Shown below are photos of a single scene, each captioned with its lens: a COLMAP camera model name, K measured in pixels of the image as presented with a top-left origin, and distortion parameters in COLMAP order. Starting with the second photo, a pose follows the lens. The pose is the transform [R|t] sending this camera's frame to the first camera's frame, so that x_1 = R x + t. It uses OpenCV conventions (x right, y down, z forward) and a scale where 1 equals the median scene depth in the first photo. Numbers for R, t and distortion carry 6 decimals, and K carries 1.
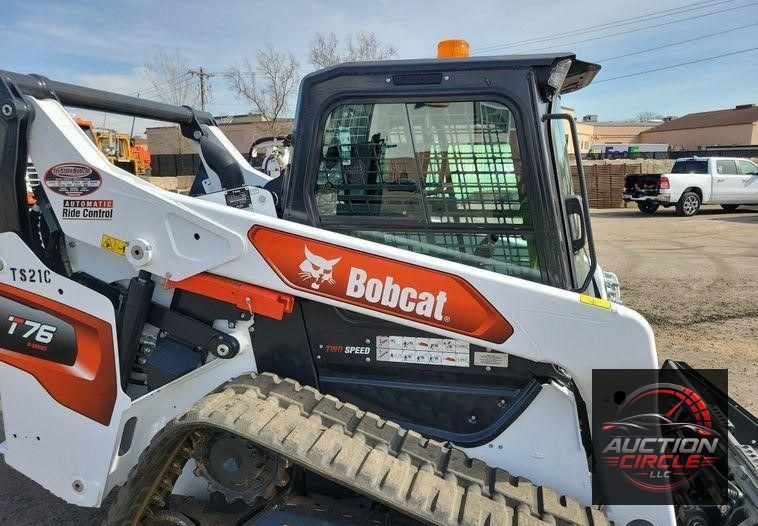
lens RADIAL K [[569.5, 0, 391.6], [0, 569.5, 277.4], [0, 0, 1]] dist [0.056091, -0.048198]
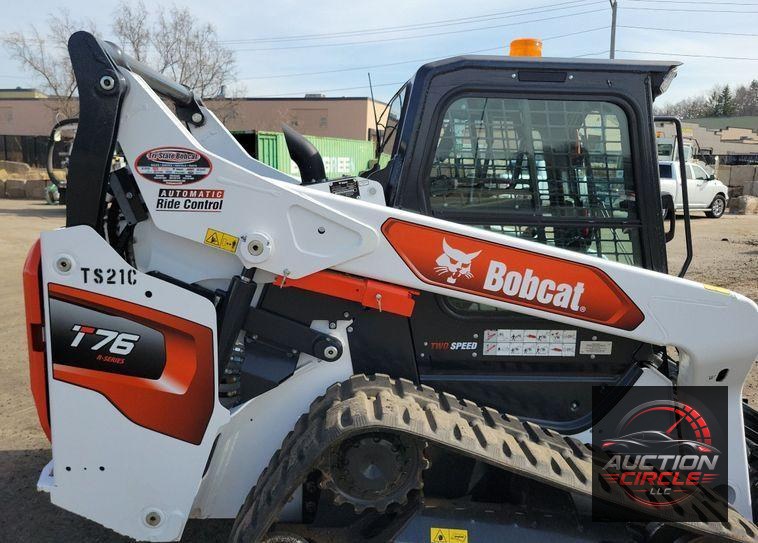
lens RADIAL K [[616.7, 0, 362.3], [0, 616.7, 272.7], [0, 0, 1]] dist [0.032498, -0.003781]
pose [[0.964635, -0.017798, 0.262988, -0.520911], [0.020696, 0.999752, -0.008254, 0.006983], [-0.262776, 0.013405, 0.964764, 0.015819]]
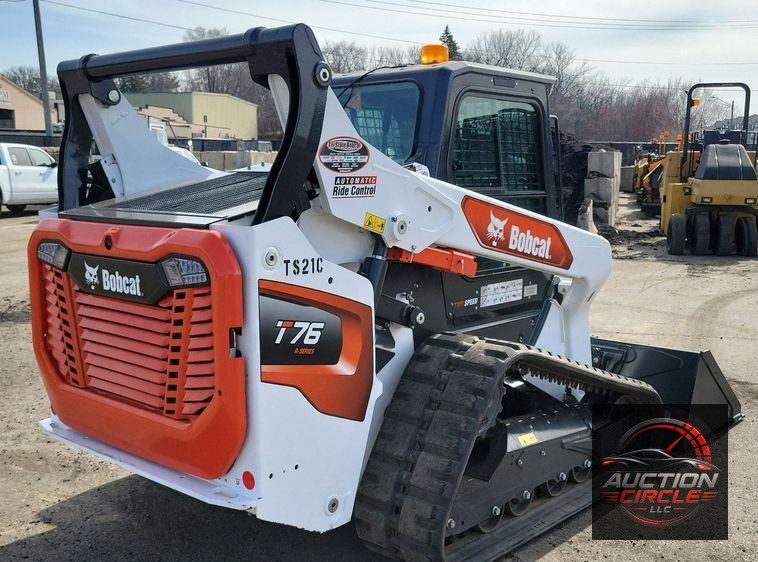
lens RADIAL K [[839.4, 0, 380.1], [0, 839.4, 300.5], [0, 0, 1]] dist [0.027153, -0.000950]
pose [[0.487109, -0.132121, 0.863289, -1.699415], [0.150291, 0.986425, 0.066165, -0.019320], [-0.860312, 0.097515, 0.500354, 0.298262]]
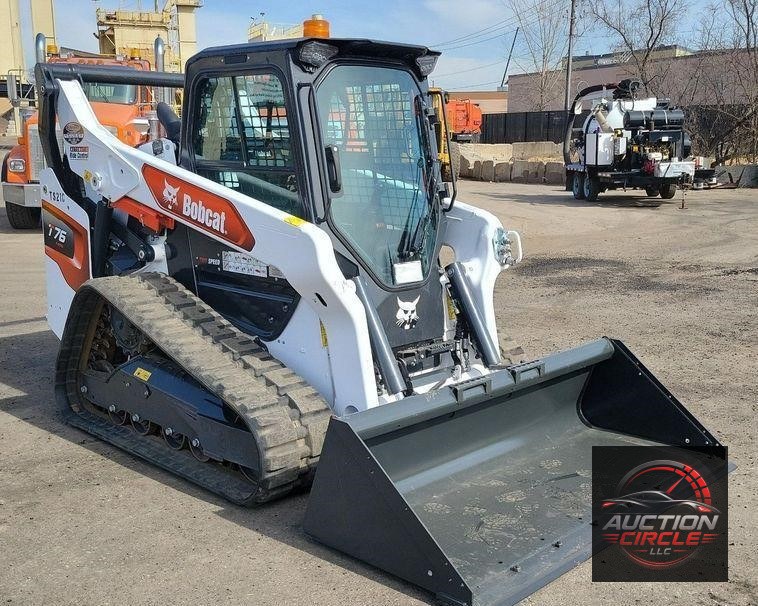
lens RADIAL K [[882.0, 0, 379.0], [0, 882.0, 303.0], [0, 0, 1]] dist [0.042077, 0.021663]
pose [[0.852405, 0.097522, -0.513707, 1.373057], [-0.095987, 0.994942, 0.029606, 0.129023], [0.513996, 0.024073, 0.857455, -0.582961]]
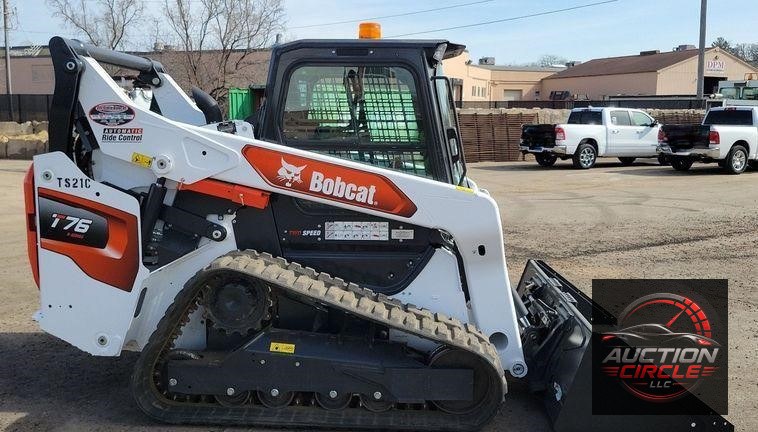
lens RADIAL K [[719.1, 0, 379.0], [0, 719.1, 216.0], [0, 0, 1]] dist [0.022388, 0.009383]
pose [[0.984491, -0.014271, 0.174854, -0.215849], [0.023259, 0.998505, -0.049459, 0.184093], [-0.173887, 0.052758, 0.983351, -0.849933]]
